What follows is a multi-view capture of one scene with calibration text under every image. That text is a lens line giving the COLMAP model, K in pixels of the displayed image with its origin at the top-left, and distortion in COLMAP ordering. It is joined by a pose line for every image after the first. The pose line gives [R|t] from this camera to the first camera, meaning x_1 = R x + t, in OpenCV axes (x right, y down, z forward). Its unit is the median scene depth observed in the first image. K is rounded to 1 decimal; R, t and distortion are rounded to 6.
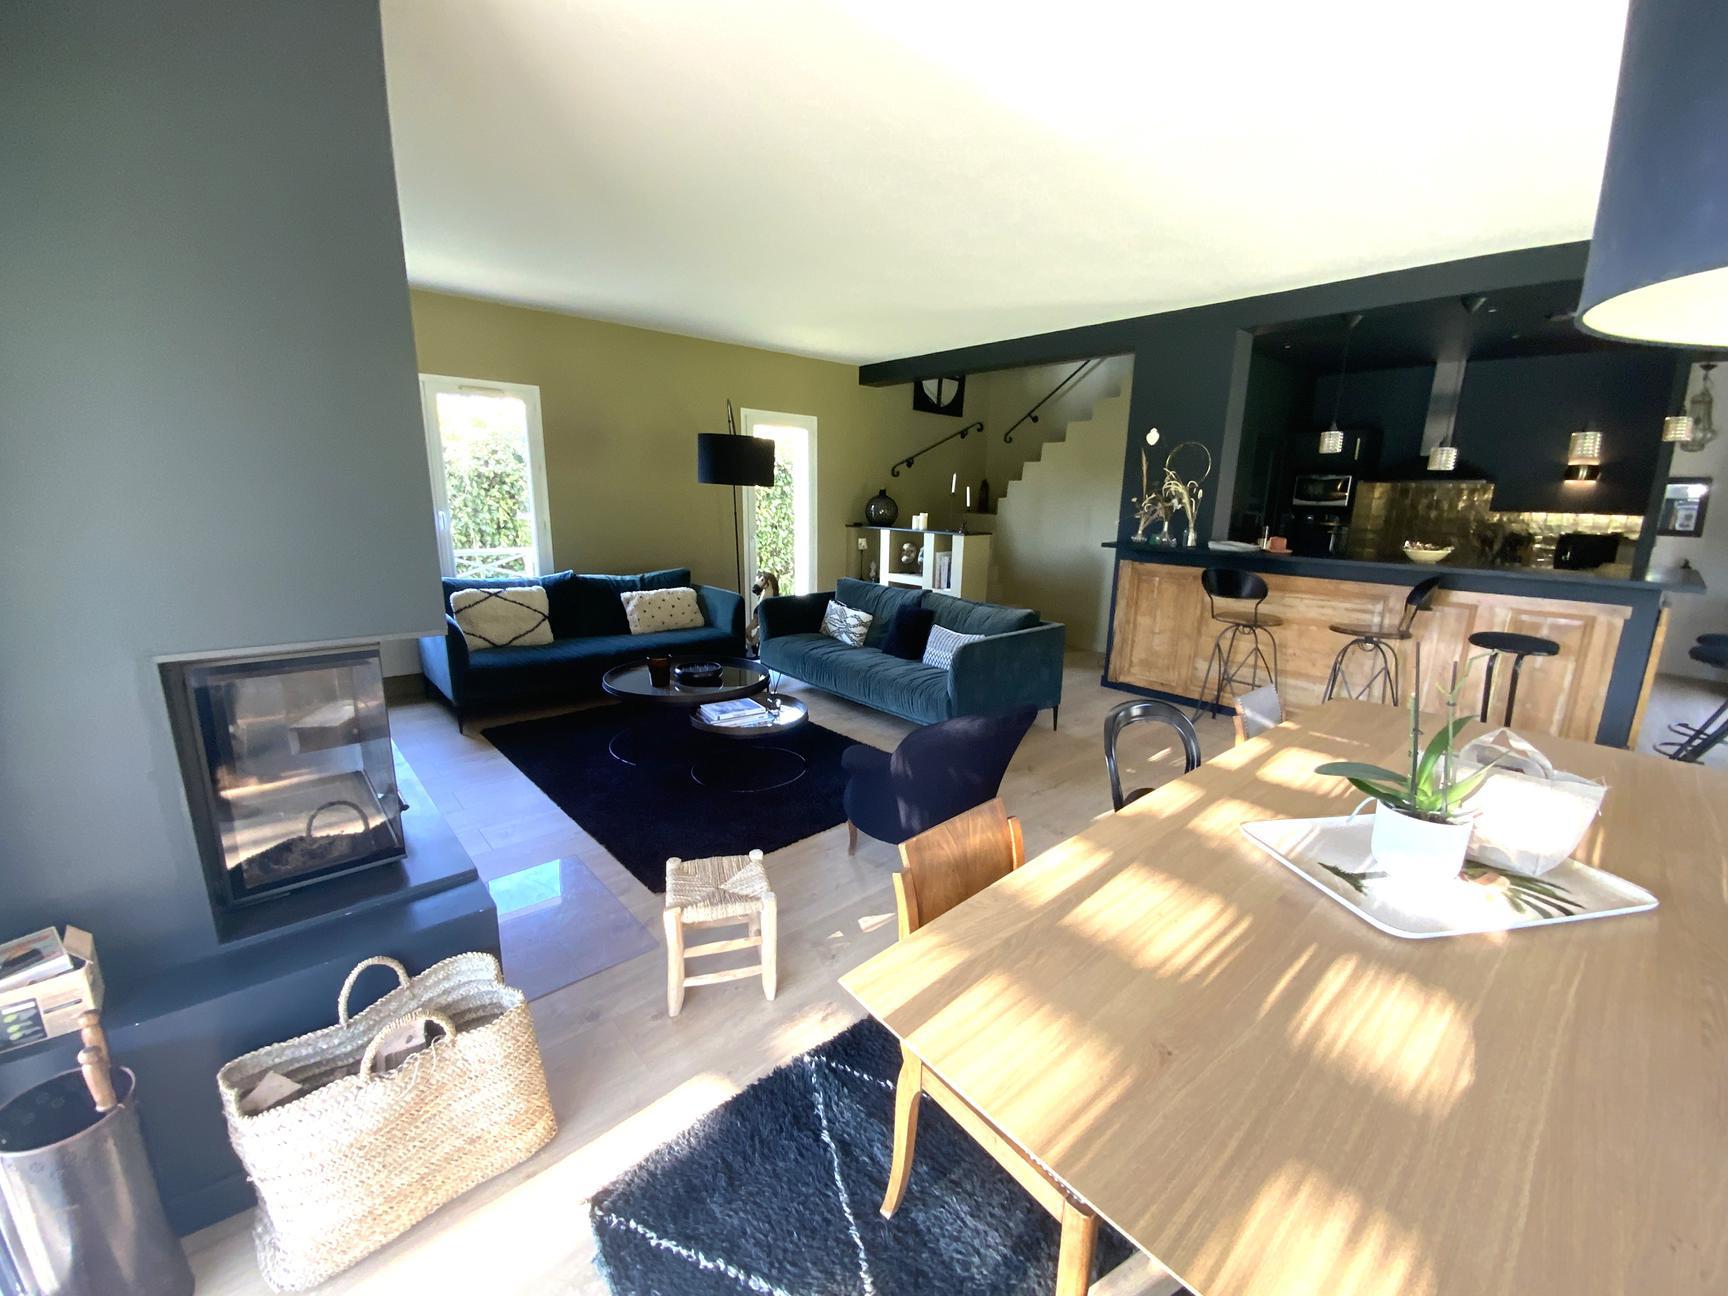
lens RADIAL K [[697.3, 0, 844.0], [0, 697.3, 640.3], [0, 0, 1]] dist [0.012877, -0.018233]
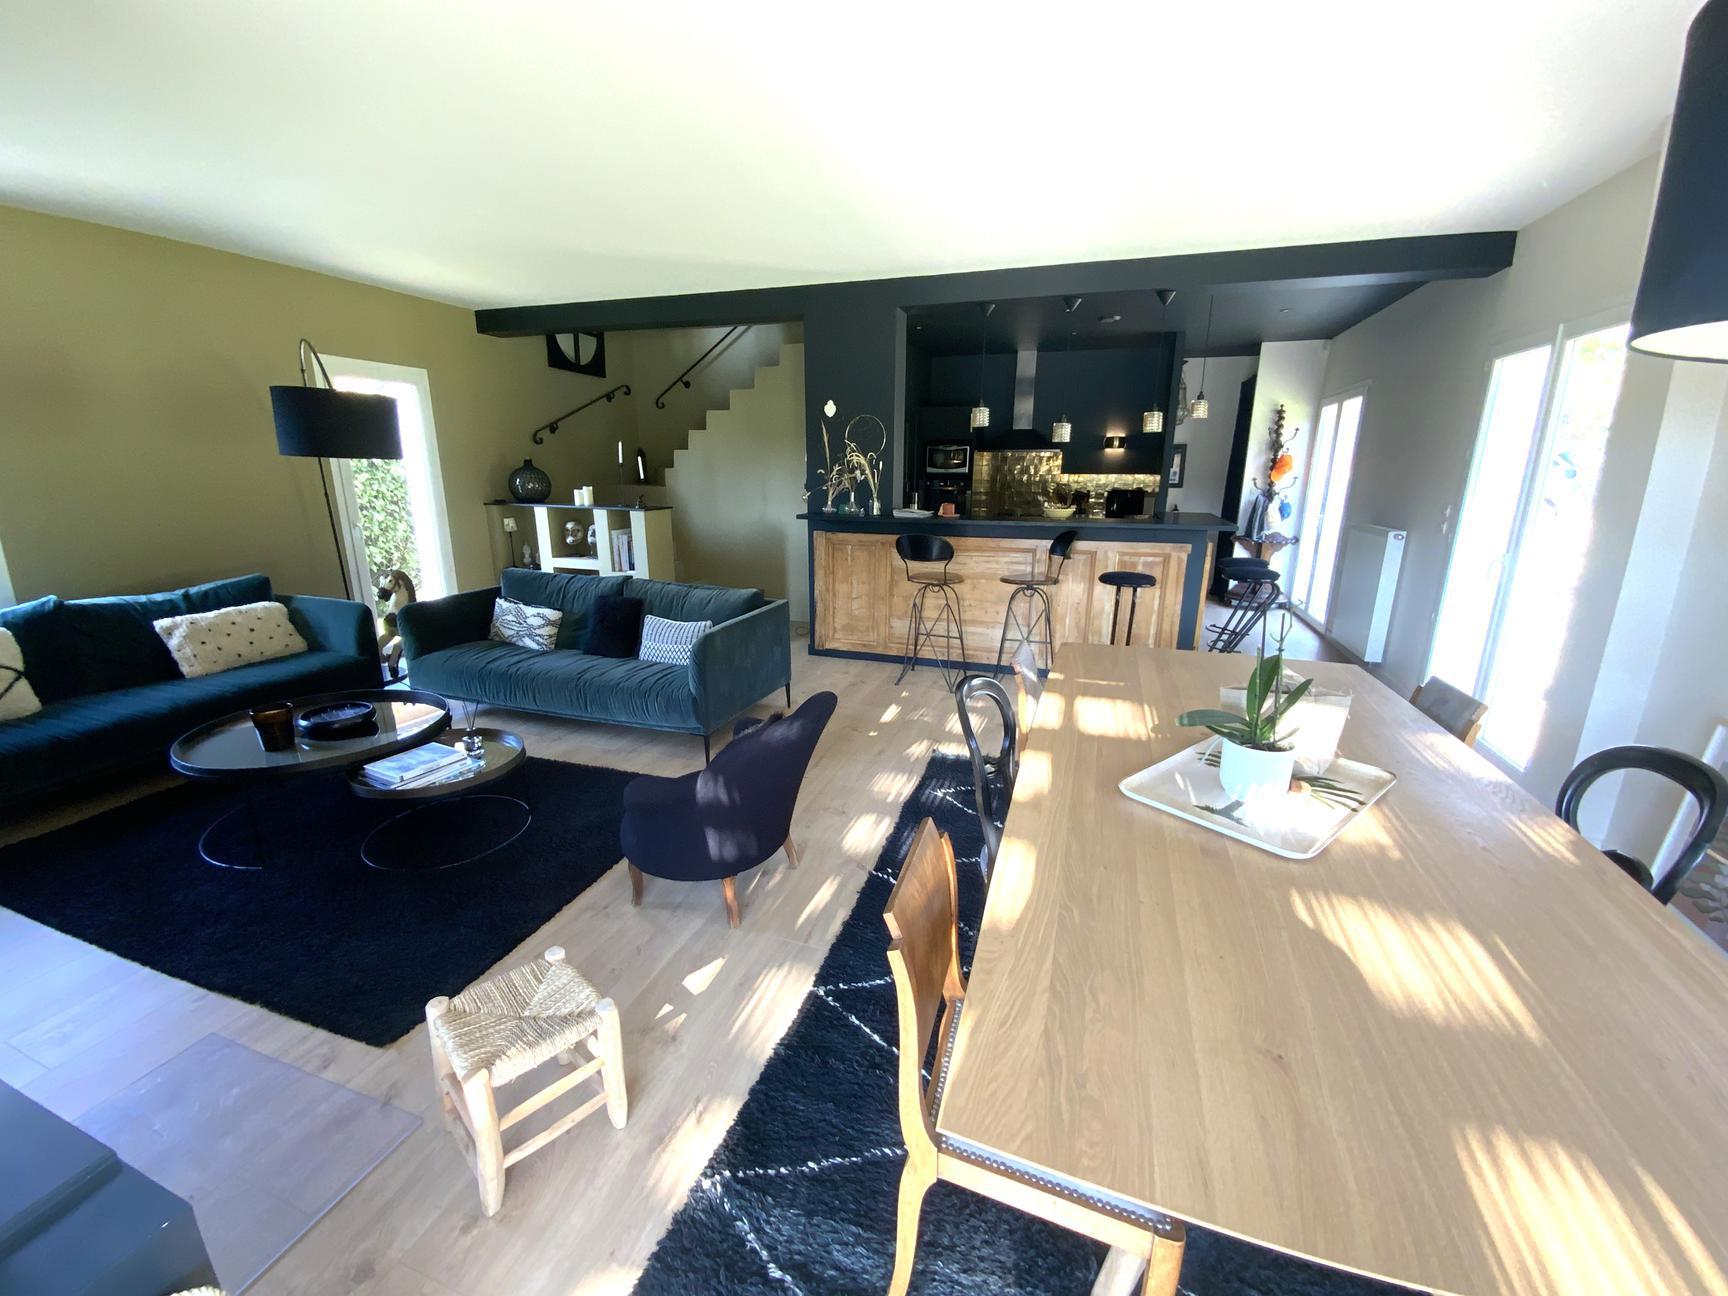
lens RADIAL K [[701.7, 0, 864.0], [0, 701.7, 648.0], [0, 0, 1]] dist [0.040018, -0.030444]
pose [[0.862180, -0.138447, 0.487318, -0.072547], [0.114066, 0.990285, 0.079532, -0.019945], [-0.493594, -0.012985, 0.869595, 0.070636]]
